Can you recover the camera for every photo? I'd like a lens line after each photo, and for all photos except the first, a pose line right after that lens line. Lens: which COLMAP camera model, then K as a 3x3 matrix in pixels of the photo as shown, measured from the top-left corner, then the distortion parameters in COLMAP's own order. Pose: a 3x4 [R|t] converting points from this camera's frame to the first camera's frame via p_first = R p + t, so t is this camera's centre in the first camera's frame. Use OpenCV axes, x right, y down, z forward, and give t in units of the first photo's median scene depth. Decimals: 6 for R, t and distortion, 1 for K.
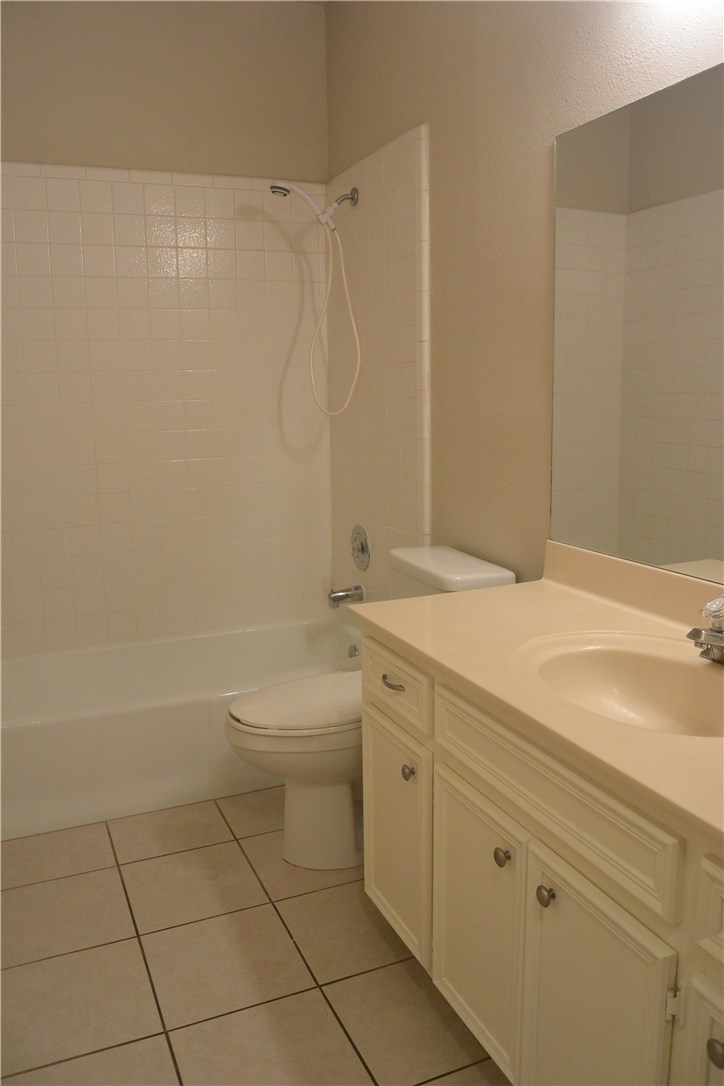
lens RADIAL K [[857.3, 0, 363.3], [0, 857.3, 543.0], [0, 0, 1]] dist [-0.050807, 0.015166]
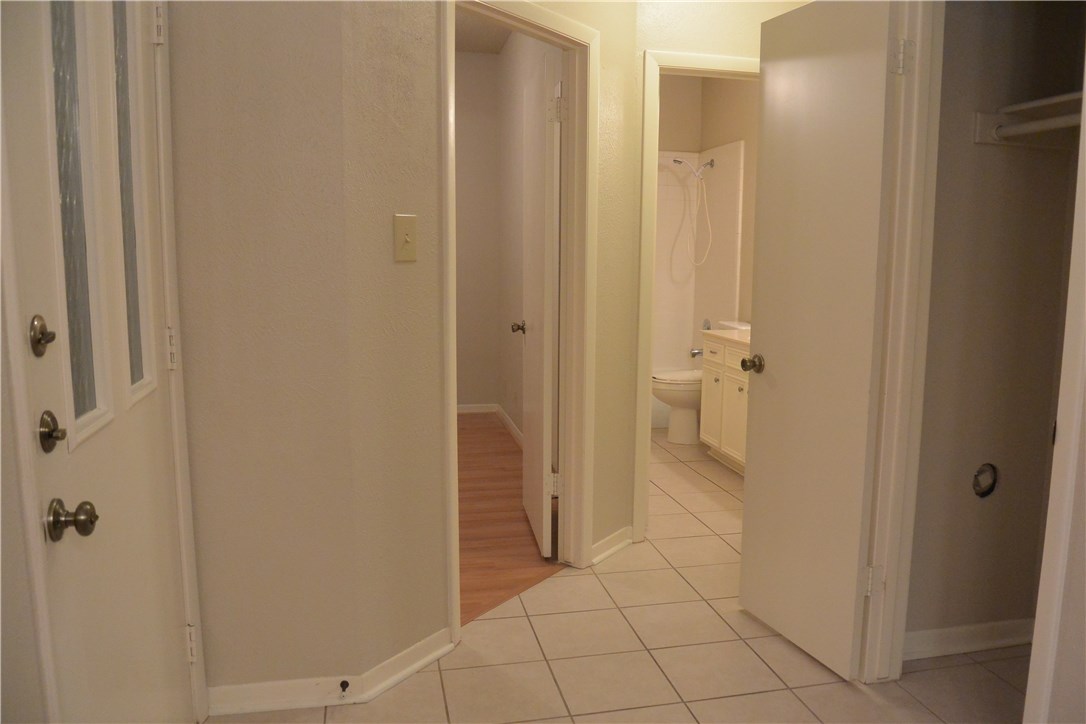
lens RADIAL K [[857.3, 0, 545.3], [0, 857.3, 365.1], [0, 0, 1]] dist [-0.050807, 0.015166]
pose [[0.977641, 0.049992, -0.204254, 0.043187], [-0.060134, 0.997231, -0.043750, 0.217073], [0.201501, 0.055054, 0.977940, -1.158878]]
